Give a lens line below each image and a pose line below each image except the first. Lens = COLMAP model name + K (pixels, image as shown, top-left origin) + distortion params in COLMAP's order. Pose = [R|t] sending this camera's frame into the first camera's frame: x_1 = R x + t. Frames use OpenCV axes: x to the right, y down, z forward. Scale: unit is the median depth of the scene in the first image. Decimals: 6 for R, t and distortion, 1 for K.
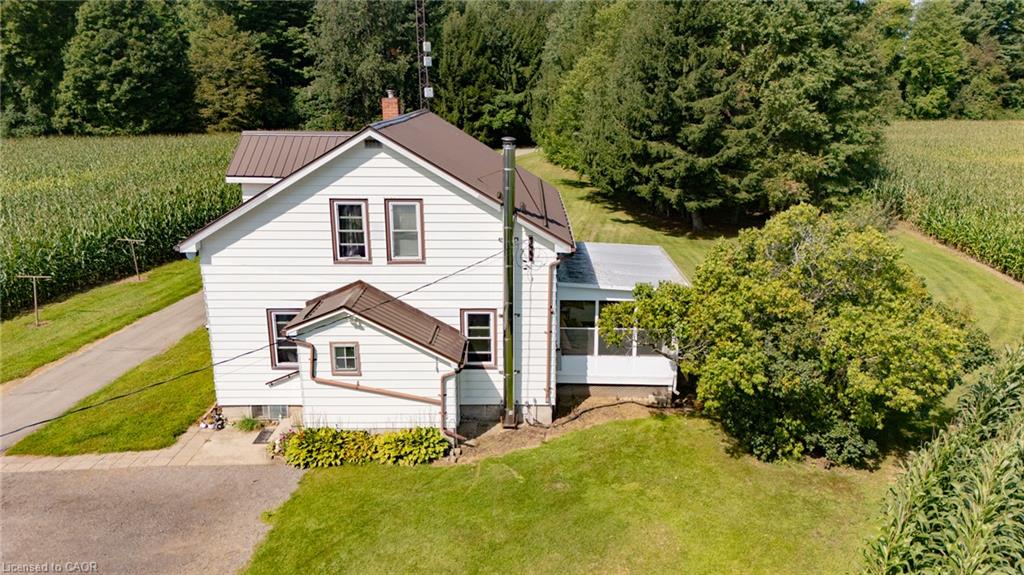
lens RADIAL K [[753.6, 0, 513.6], [0, 753.6, 291.1], [0, 0, 1]] dist [0.072572, -0.066047]
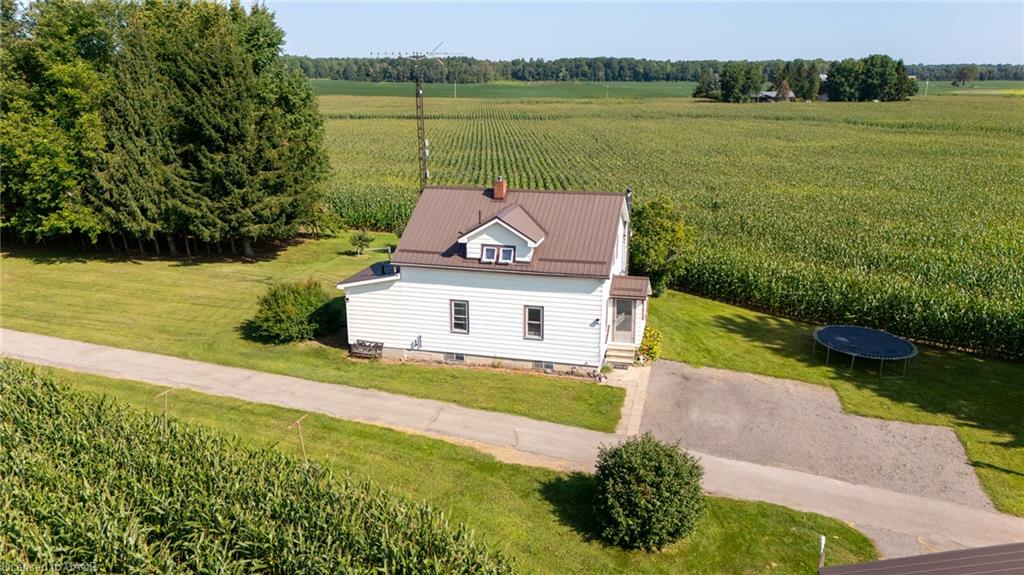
lens RADIAL K [[753.6, 0, 513.6], [0, 753.6, 291.1], [0, 0, 1]] dist [0.072572, -0.066047]
pose [[0.236842, -0.271848, 0.932740, -2.104213], [0.260267, 0.942719, 0.208669, -0.445756], [-0.936038, 0.193340, 0.294028, 0.684993]]
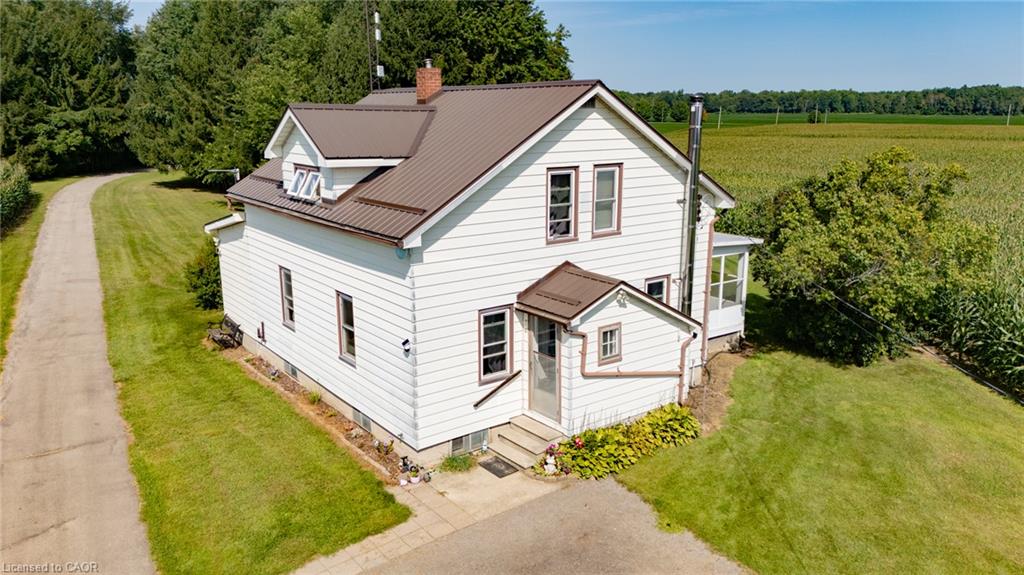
lens RADIAL K [[753.6, 0, 513.6], [0, 753.6, 291.1], [0, 0, 1]] dist [0.072572, -0.066047]
pose [[0.794343, -0.141397, 0.590785, -0.778099], [0.164521, 0.986262, 0.014843, -0.002813], [-0.584767, 0.085406, 0.806693, 0.333557]]
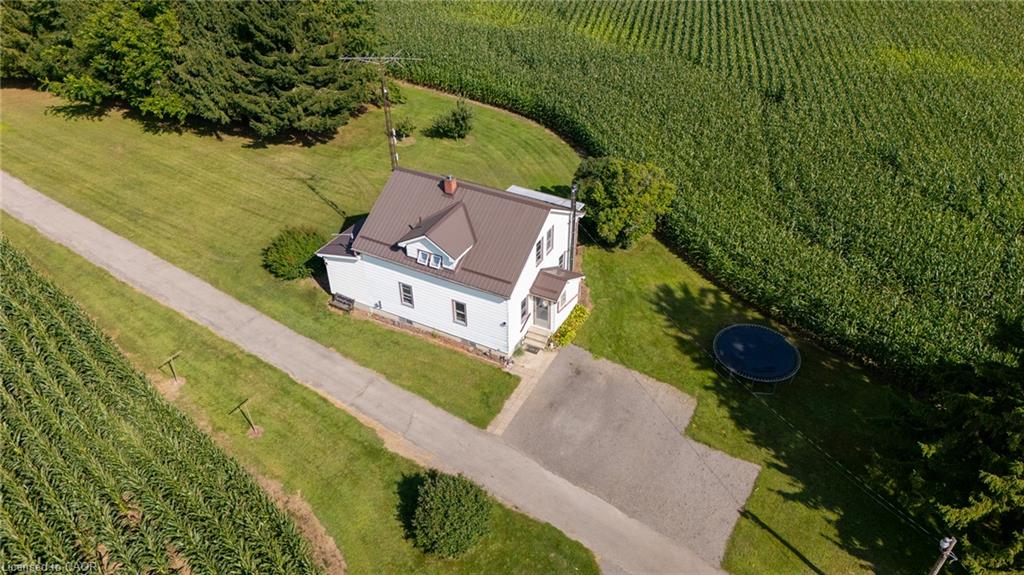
lens RADIAL K [[753.6, 0, 513.6], [0, 753.6, 291.1], [0, 0, 1]] dist [0.072572, -0.066047]
pose [[0.464839, -0.538631, 0.702710, -1.869782], [0.245722, 0.840972, 0.482065, -1.073376], [-0.850615, -0.051411, 0.523270, -0.114677]]
